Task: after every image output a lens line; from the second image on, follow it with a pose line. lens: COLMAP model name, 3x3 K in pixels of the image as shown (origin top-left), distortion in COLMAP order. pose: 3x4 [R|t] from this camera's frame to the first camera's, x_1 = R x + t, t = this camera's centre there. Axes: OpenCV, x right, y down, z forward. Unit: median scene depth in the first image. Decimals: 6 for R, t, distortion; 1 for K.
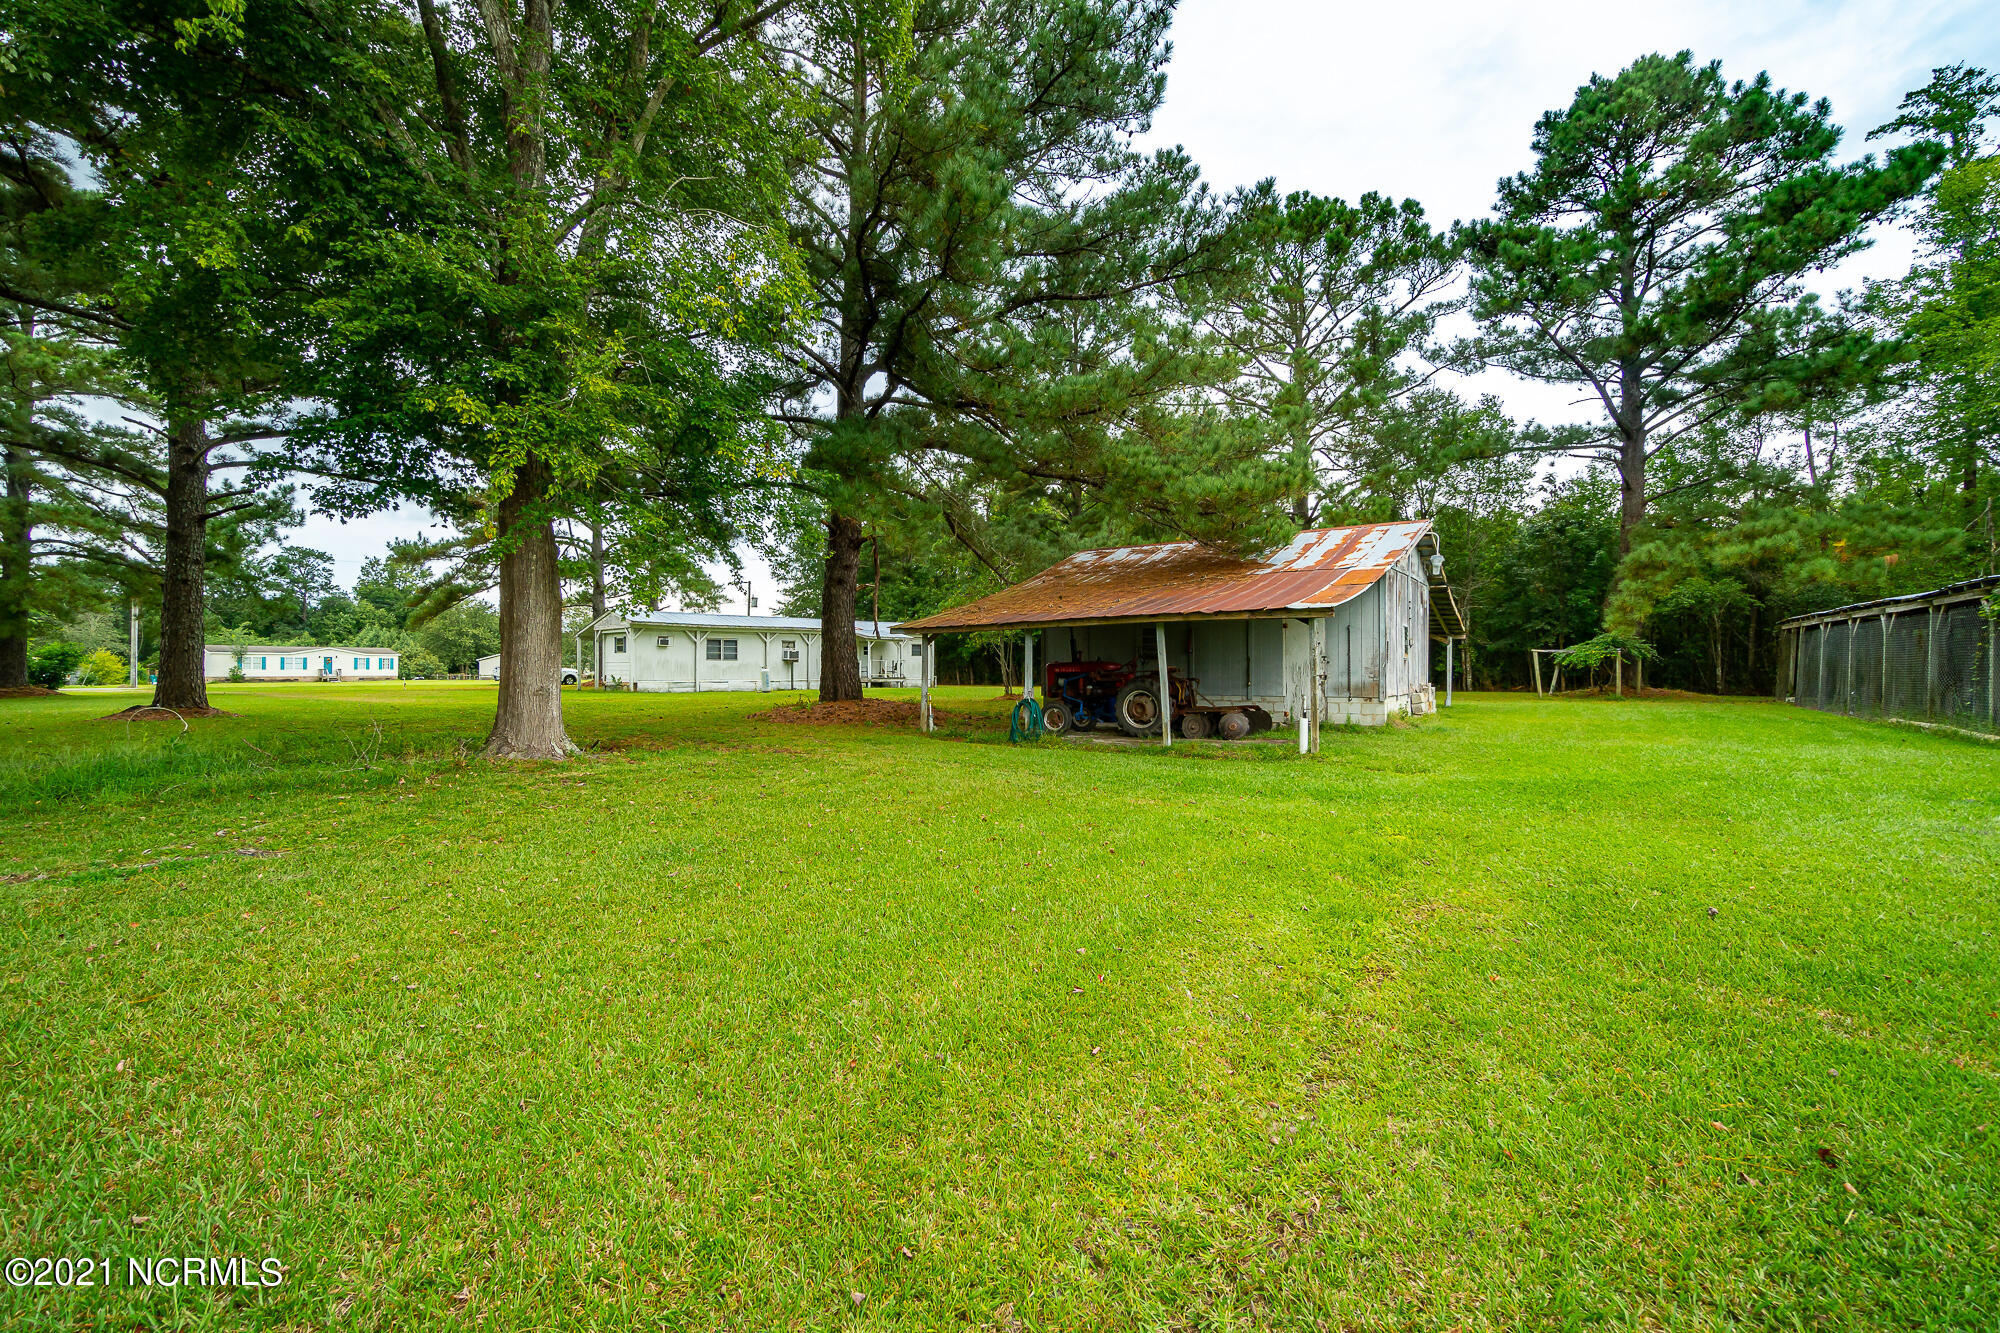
lens RADIAL K [[842.2, 0, 993.1], [0, 842.2, 656.0], [0, 0, 1]] dist [0.000696, 0.000290]
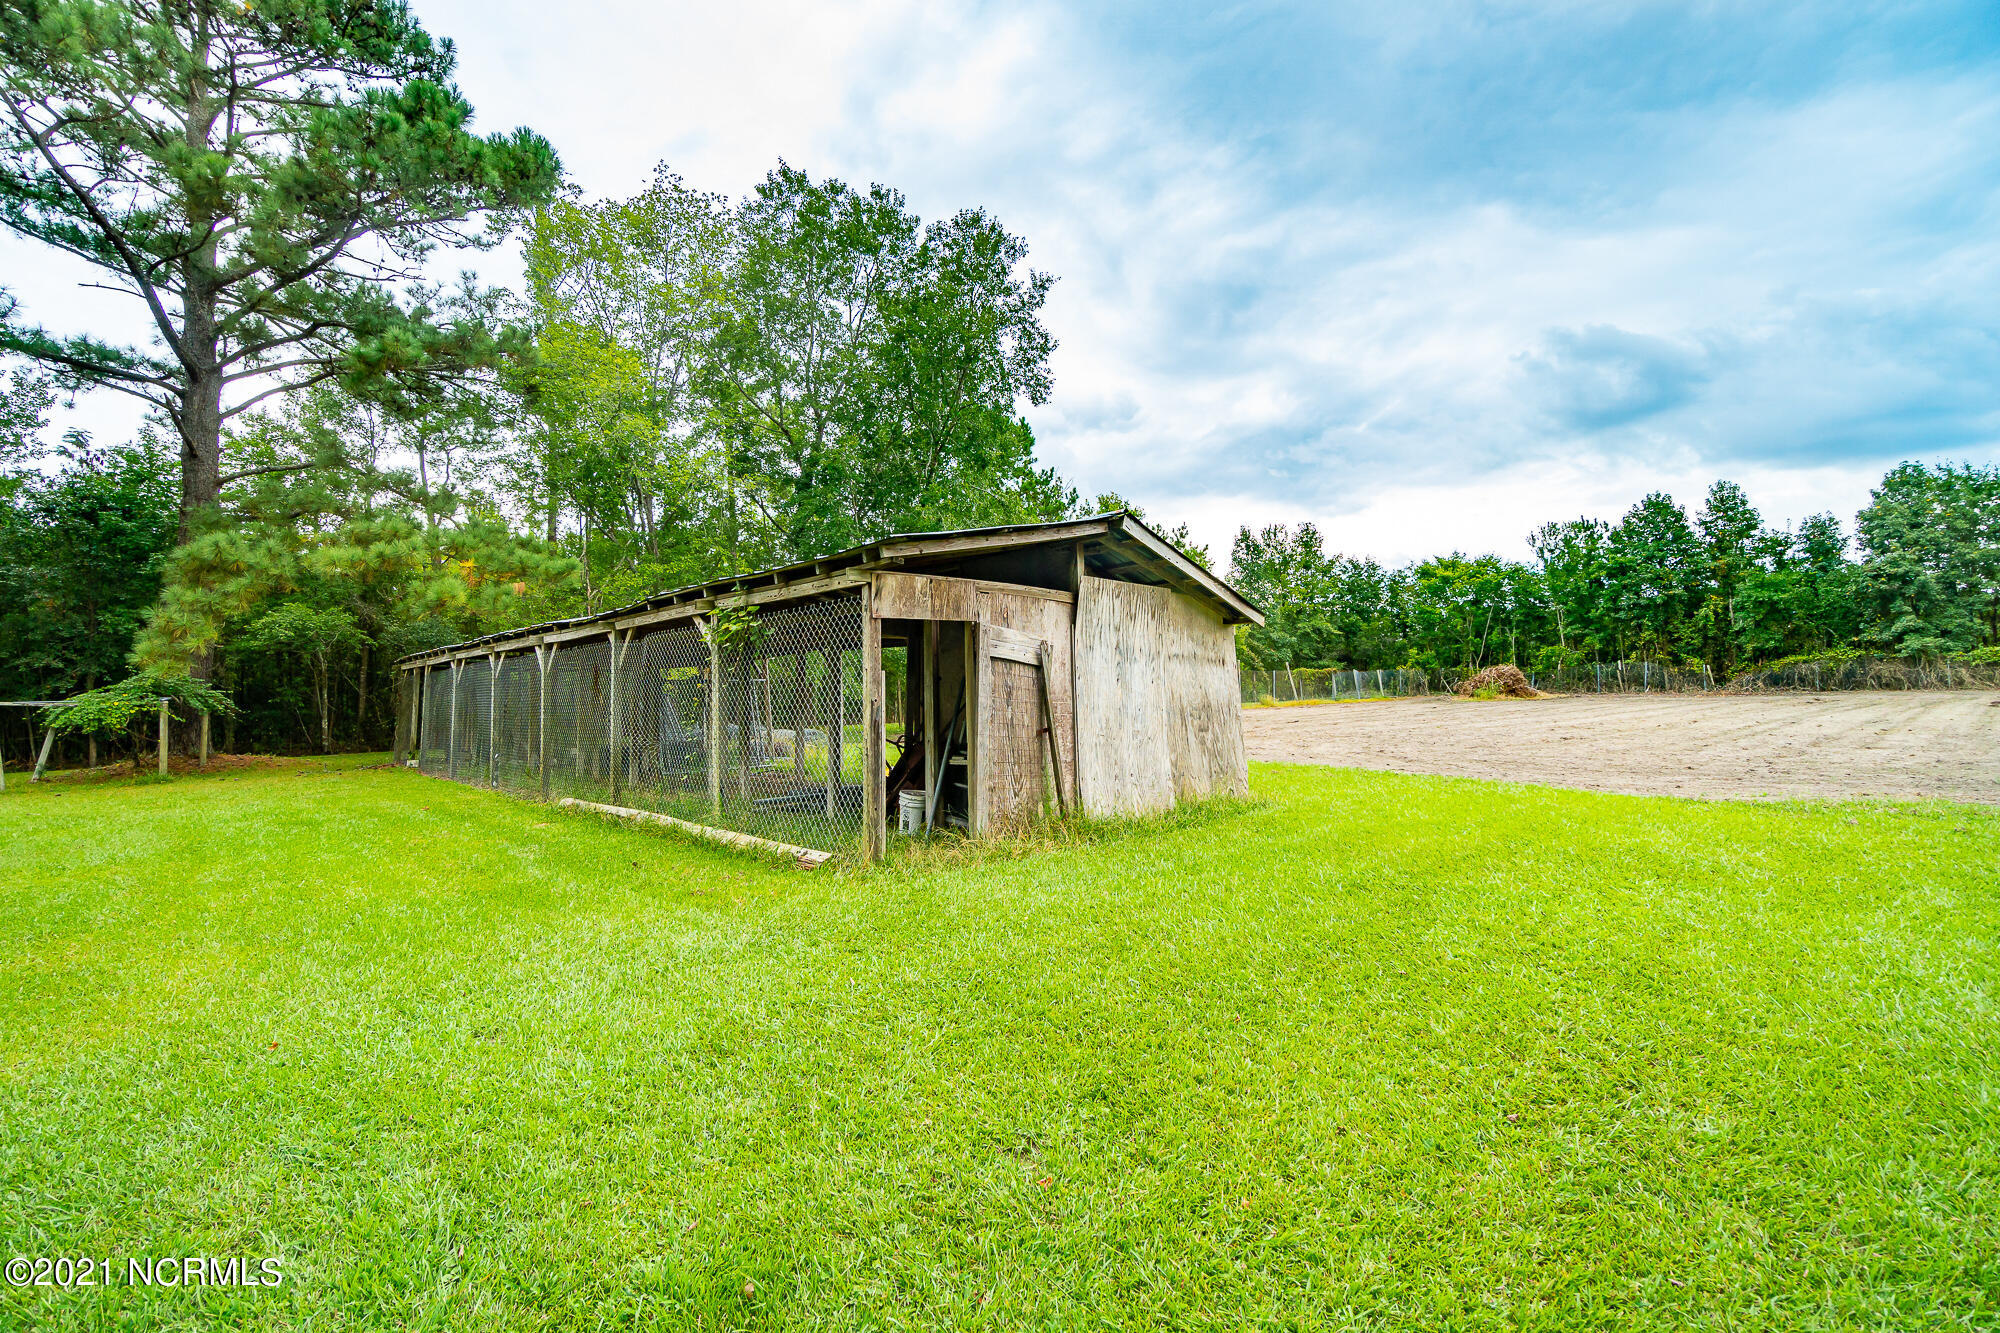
lens RADIAL K [[842.2, 0, 996.3], [0, 842.2, 658.1], [0, 0, 1]] dist [0.000696, 0.000290]
pose [[0.190047, 0.033414, 0.981206, 0.262410], [0.019273, 0.999101, -0.037756, -0.002678], [-0.981586, 0.026086, 0.189232, 0.296144]]
